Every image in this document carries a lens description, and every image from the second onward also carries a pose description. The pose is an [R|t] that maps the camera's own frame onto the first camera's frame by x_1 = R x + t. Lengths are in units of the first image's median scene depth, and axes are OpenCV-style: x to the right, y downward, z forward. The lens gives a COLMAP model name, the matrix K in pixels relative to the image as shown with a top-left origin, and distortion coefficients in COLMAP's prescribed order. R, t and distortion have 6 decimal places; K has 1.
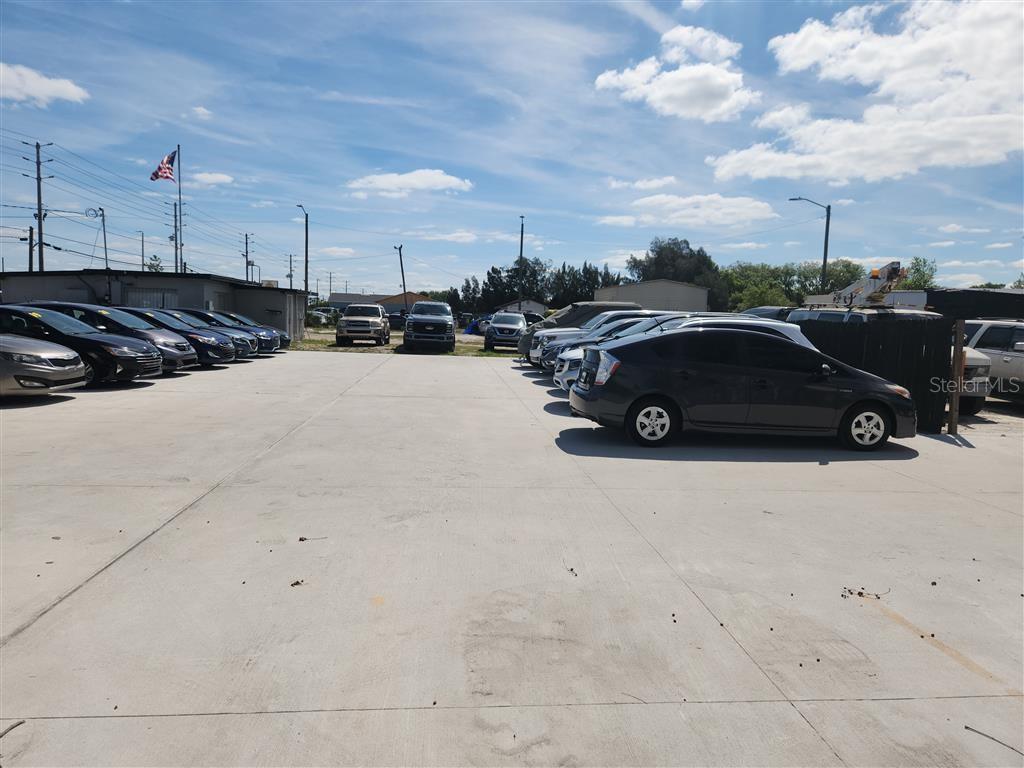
lens RADIAL K [[684.1, 0, 504.3], [0, 684.1, 389.1], [0, 0, 1]] dist [0.071386, -0.064811]
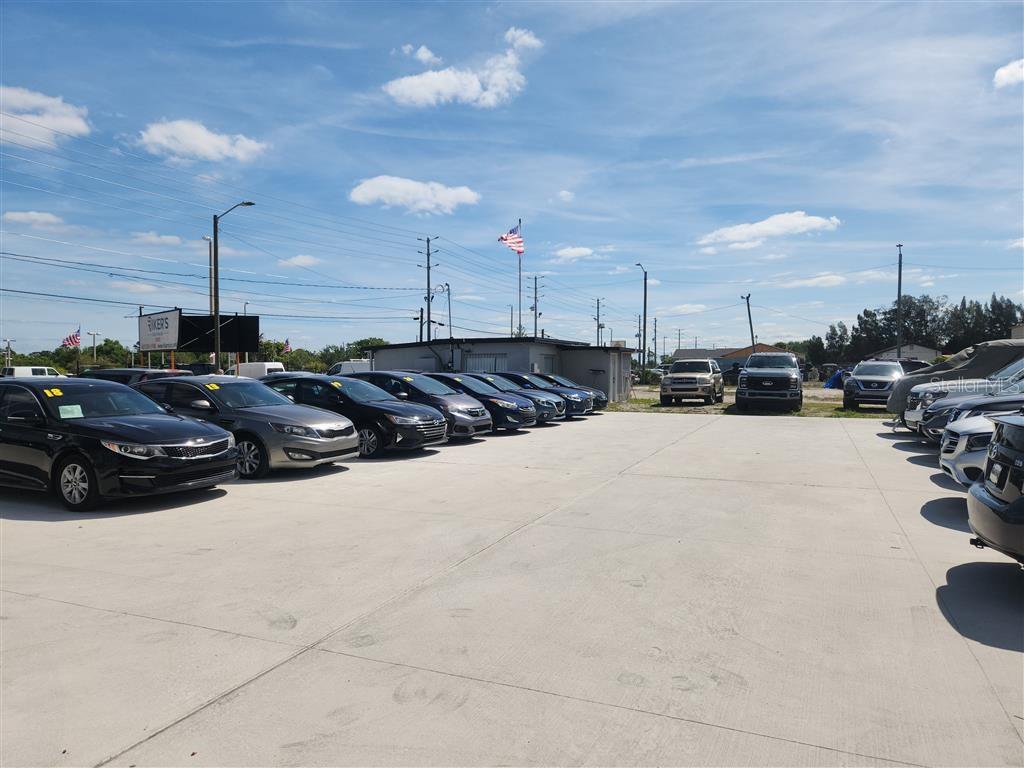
lens RADIAL K [[684.1, 0, 504.3], [0, 684.1, 389.1], [0, 0, 1]] dist [0.071386, -0.064811]
pose [[0.877325, -0.022280, -0.479380, 0.016583], [-0.016885, 0.996870, -0.077232, -0.014580], [0.479600, 0.075851, 0.874203, 0.134244]]
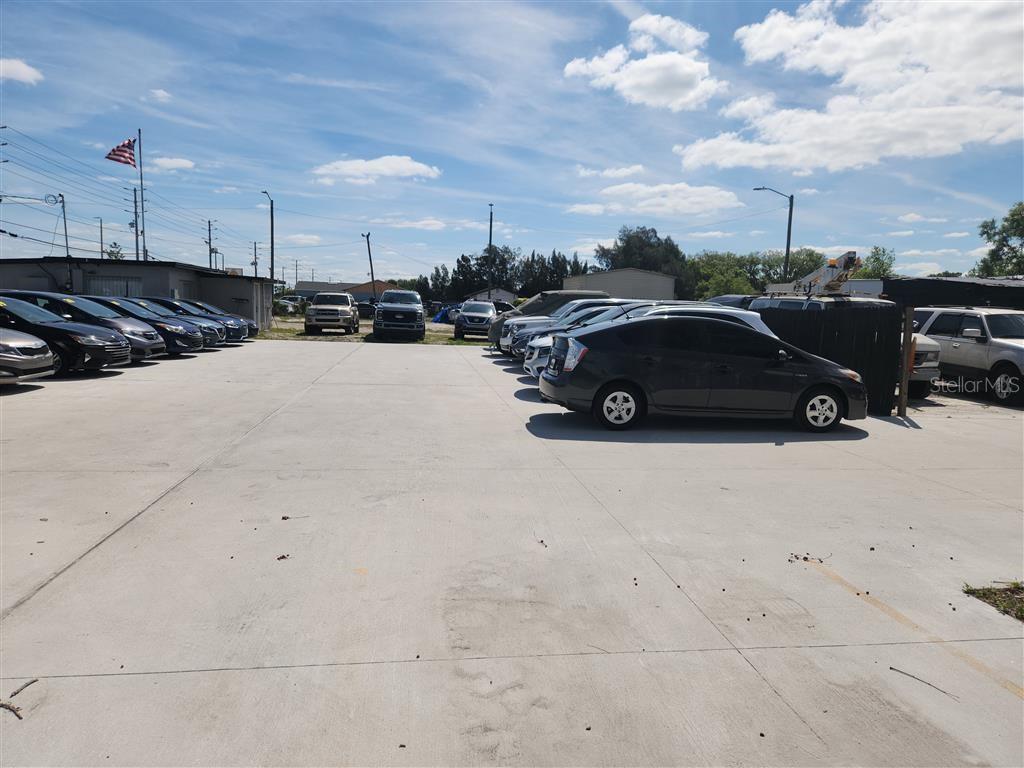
lens RADIAL K [[685.8, 0, 498.0], [0, 685.8, 391.8], [0, 0, 1]] dist [0.075893, -0.068593]
pose [[0.999380, -0.005458, 0.034796, -0.001116], [0.004762, 0.999788, 0.020041, 0.001345], [-0.034898, -0.019862, 0.999193, -0.011257]]
